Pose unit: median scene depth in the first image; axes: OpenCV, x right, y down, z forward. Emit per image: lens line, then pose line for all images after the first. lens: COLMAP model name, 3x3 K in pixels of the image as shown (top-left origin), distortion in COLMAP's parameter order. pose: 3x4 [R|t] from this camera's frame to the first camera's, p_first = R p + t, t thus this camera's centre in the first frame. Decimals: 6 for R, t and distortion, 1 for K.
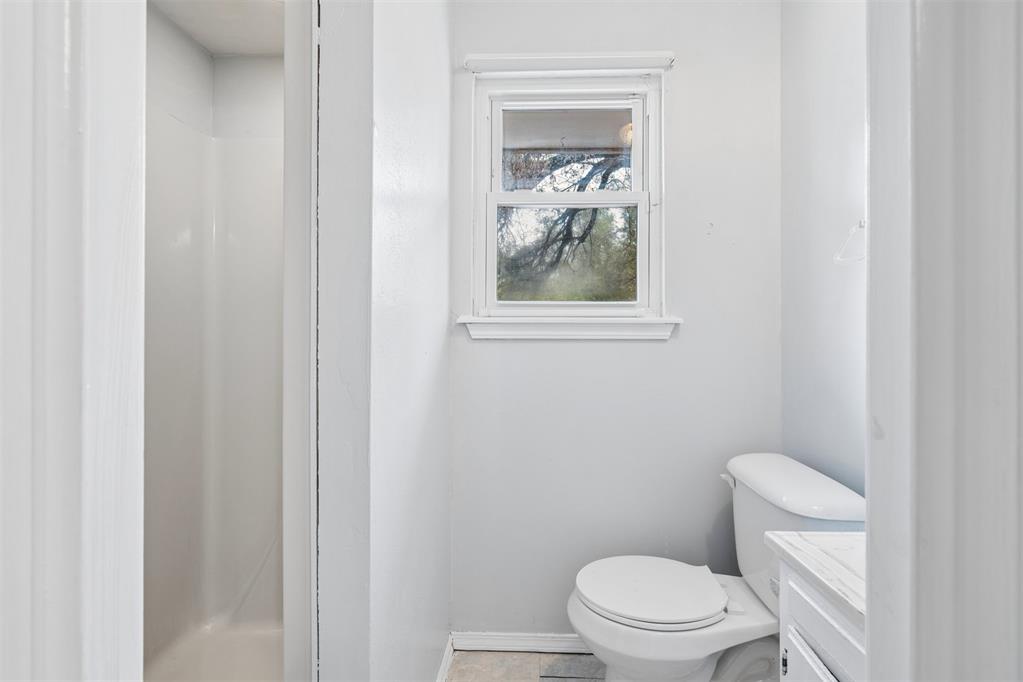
lens RADIAL K [[461.7, 0, 512.3], [0, 461.7, 342.3], [0, 0, 1]] dist [-0.027037, 0.012363]
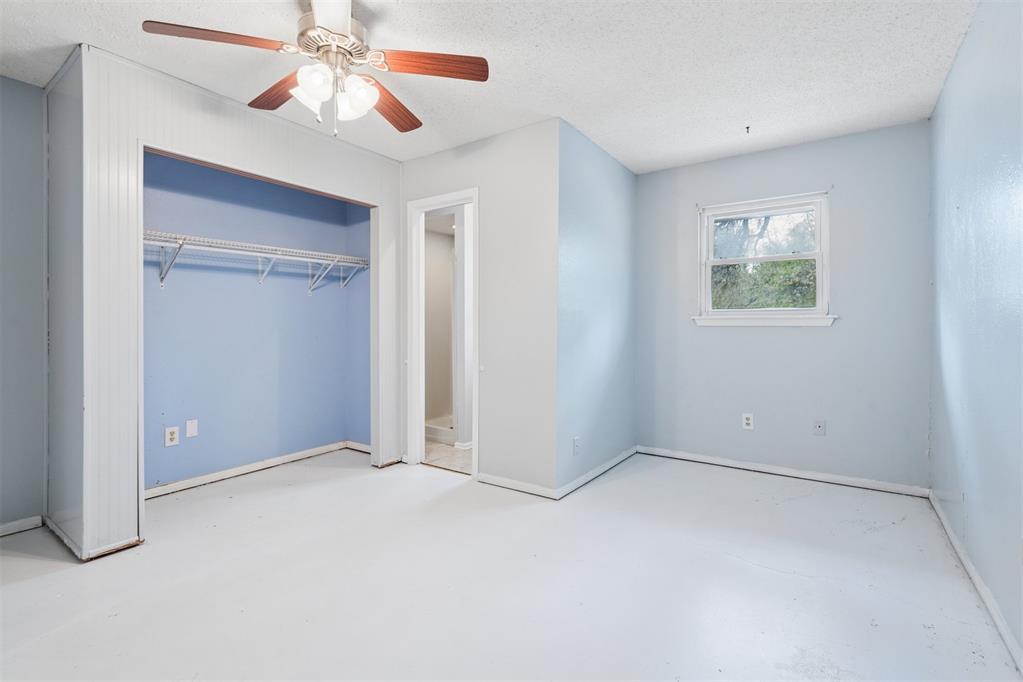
lens RADIAL K [[461.7, 0, 512.3], [0, 461.7, 342.3], [0, 0, 1]] dist [-0.027037, 0.012363]
pose [[0.844890, 0.012815, -0.534786, 0.350686], [-0.001580, 0.999768, 0.021461, 0.024682], [0.534938, -0.017287, 0.844715, -1.400756]]
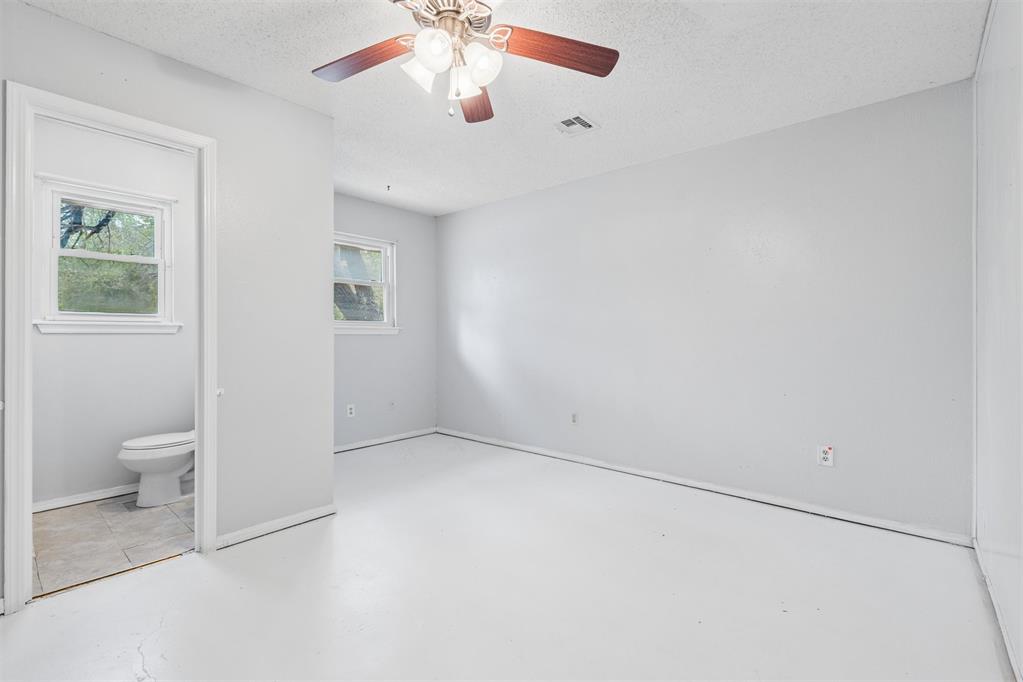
lens RADIAL K [[461.7, 0, 512.3], [0, 461.7, 342.3], [0, 0, 1]] dist [-0.027037, 0.012363]
pose [[0.618497, -0.012691, 0.785685, -0.326365], [0.007899, 0.999919, 0.009933, 0.023564], [-0.785747, 0.000062, 0.618548, -1.397600]]
